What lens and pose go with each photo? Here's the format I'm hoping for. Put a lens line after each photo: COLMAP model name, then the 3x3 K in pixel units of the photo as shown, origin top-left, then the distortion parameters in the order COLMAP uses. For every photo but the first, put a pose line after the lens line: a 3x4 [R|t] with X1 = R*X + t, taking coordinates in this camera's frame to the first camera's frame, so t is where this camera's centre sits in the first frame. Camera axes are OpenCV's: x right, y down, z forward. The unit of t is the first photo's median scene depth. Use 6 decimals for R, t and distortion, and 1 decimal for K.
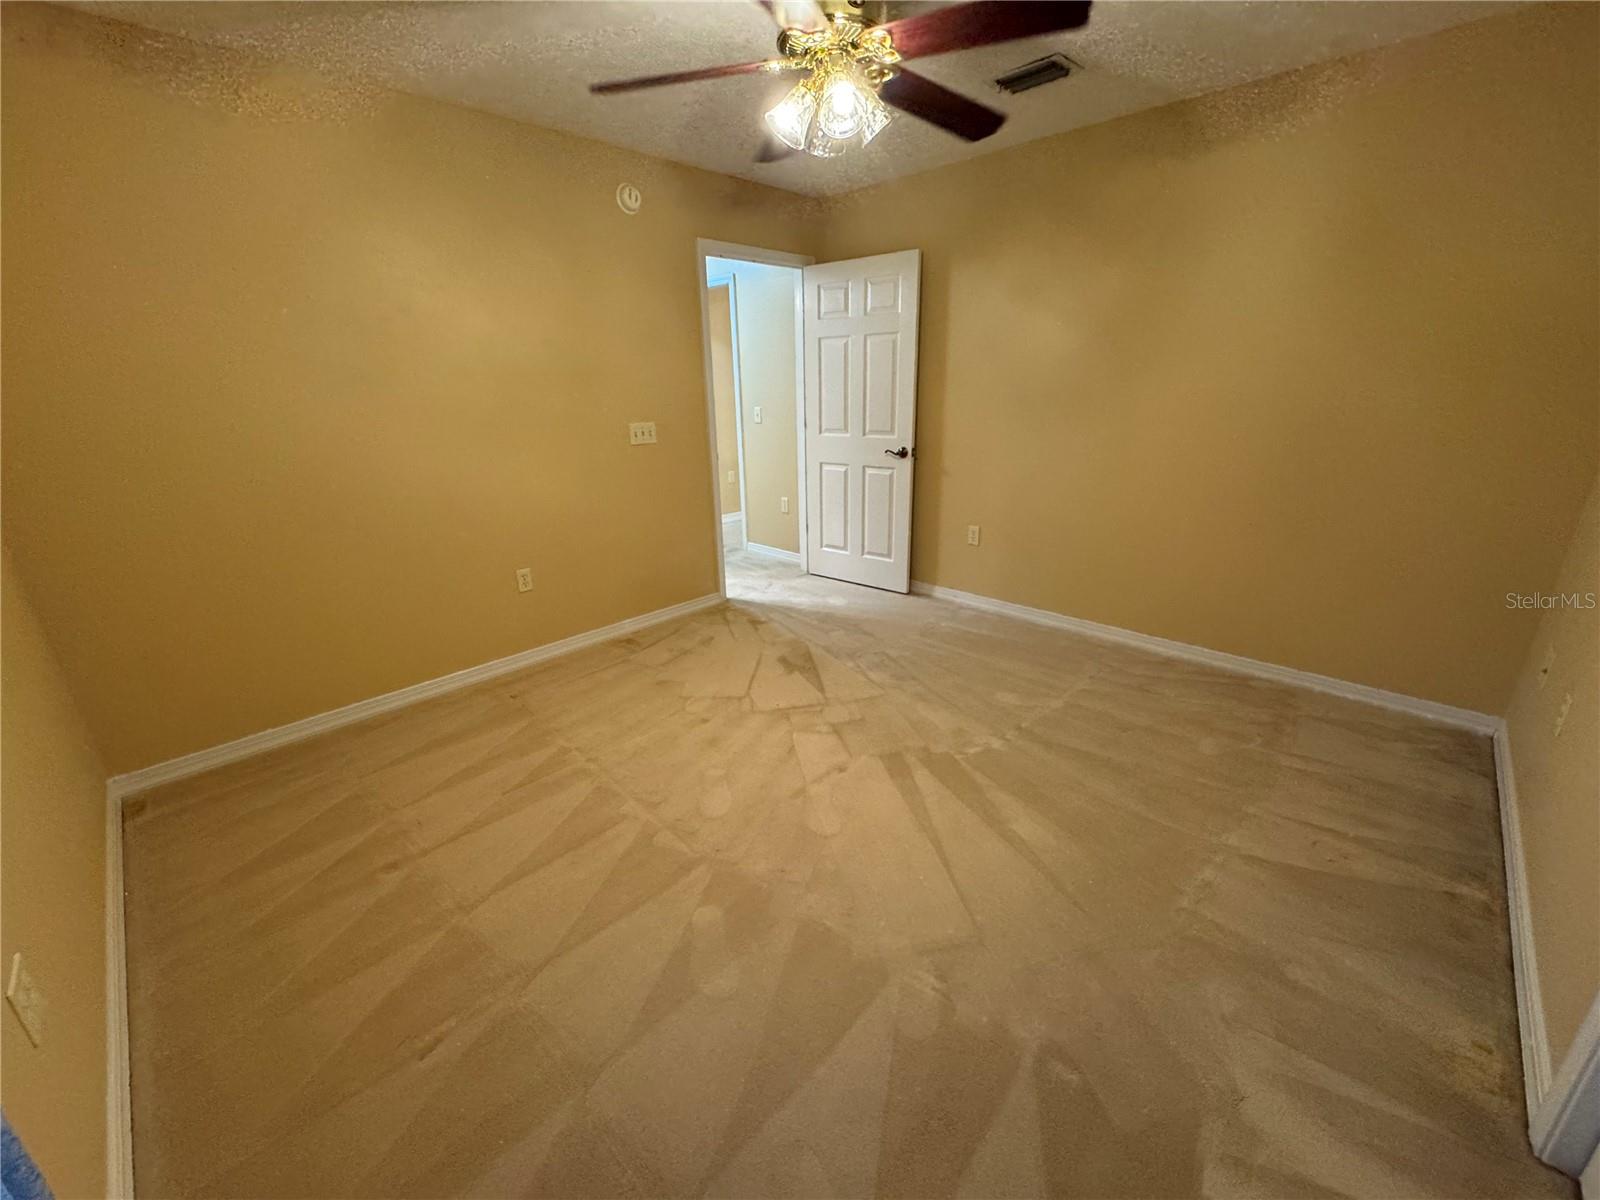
lens RADIAL K [[638.8, 0, 799.9], [0, 638.8, 596.3], [0, 0, 1]] dist [-0.004048, -0.000114]
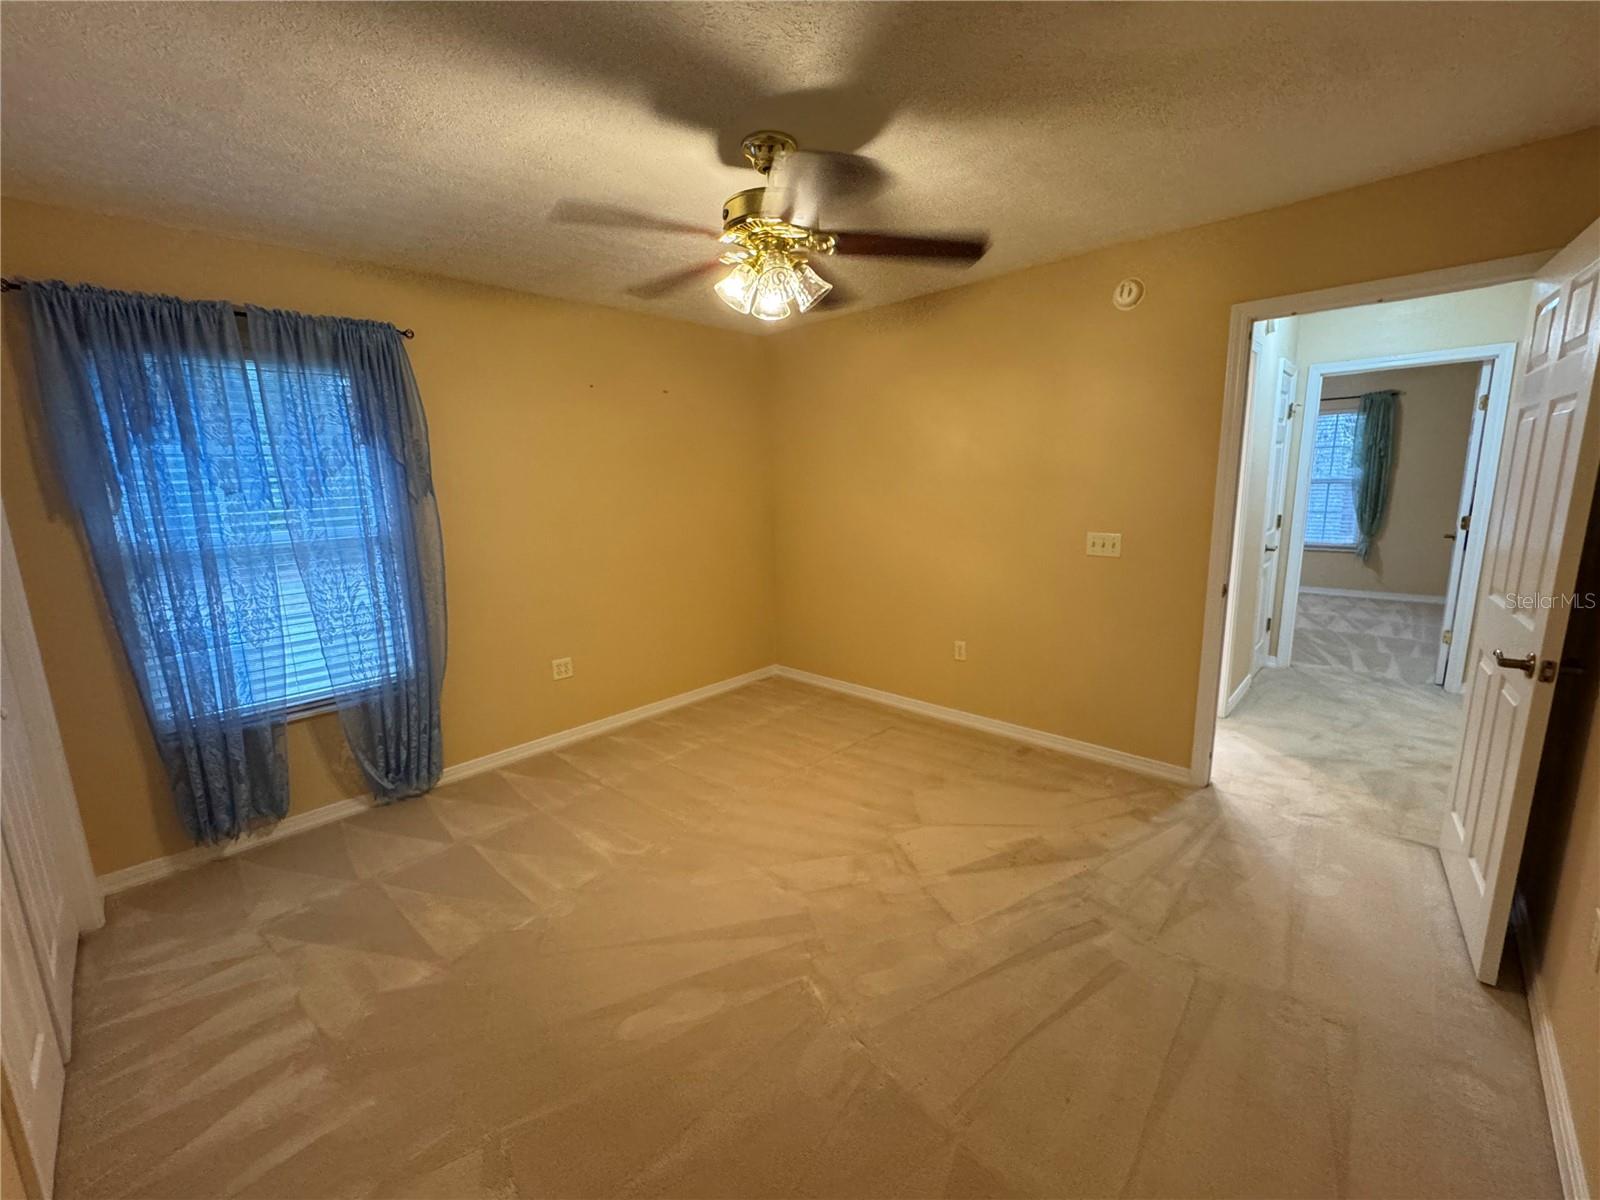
lens RADIAL K [[638.8, 0, 799.9], [0, 638.8, 596.3], [0, 0, 1]] dist [-0.004048, -0.000114]
pose [[0.035439, 0.201466, -0.978854, 0.624506], [-0.305957, 0.934626, 0.181286, -0.221188], [0.951386, 0.293062, 0.094762, 0.541458]]
